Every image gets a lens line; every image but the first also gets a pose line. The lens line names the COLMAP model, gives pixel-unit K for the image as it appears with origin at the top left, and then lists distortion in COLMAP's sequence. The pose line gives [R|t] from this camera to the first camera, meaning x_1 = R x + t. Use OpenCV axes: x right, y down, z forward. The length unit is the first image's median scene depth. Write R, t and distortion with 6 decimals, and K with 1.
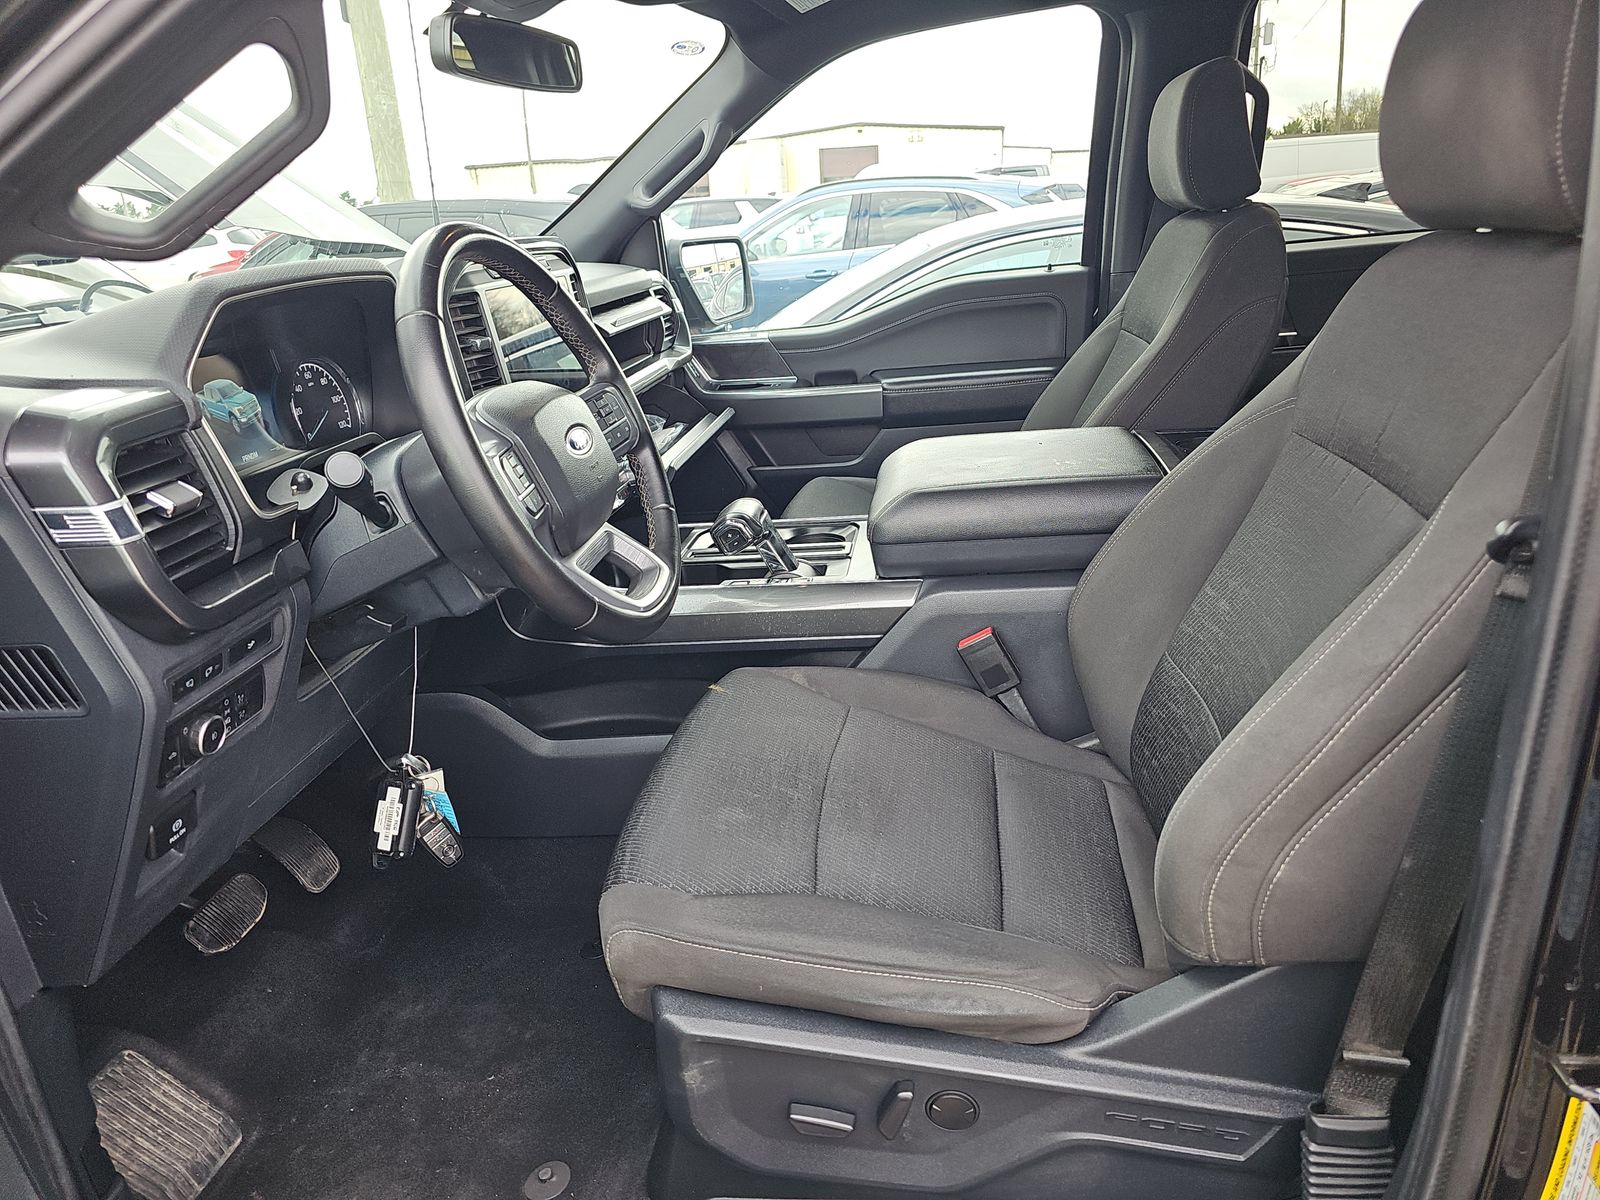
lens RADIAL K [[1089.2, 0, 800.0], [0, 1089.2, 600.0], [0, 0, 1]] dist [0.095551, -0.138812]
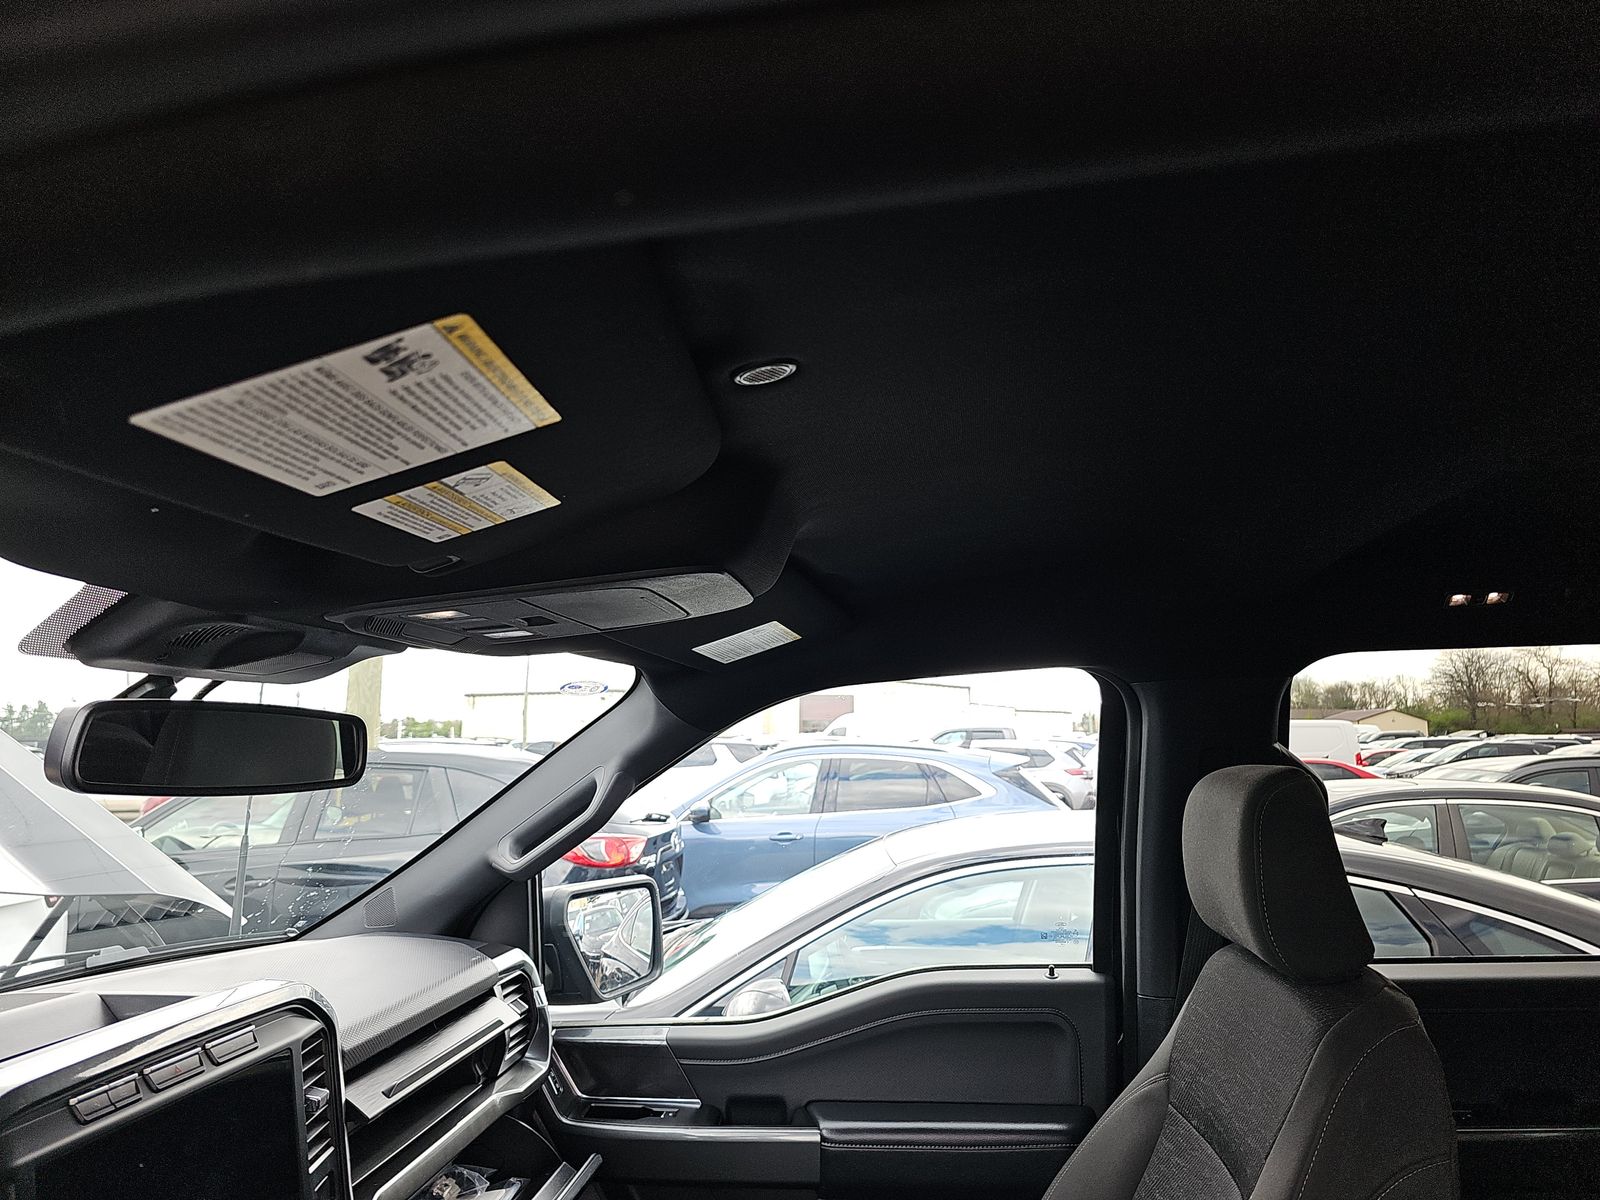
lens RADIAL K [[1089.2, 0, 800.0], [0, 1089.2, 600.0], [0, 0, 1]] dist [0.095551, -0.138812]
pose [[0.998303, 0.056803, 0.012801, 0.034865], [-0.044391, 0.884724, -0.463997, -0.172826], [-0.037682, 0.462641, 0.885745, 0.236545]]
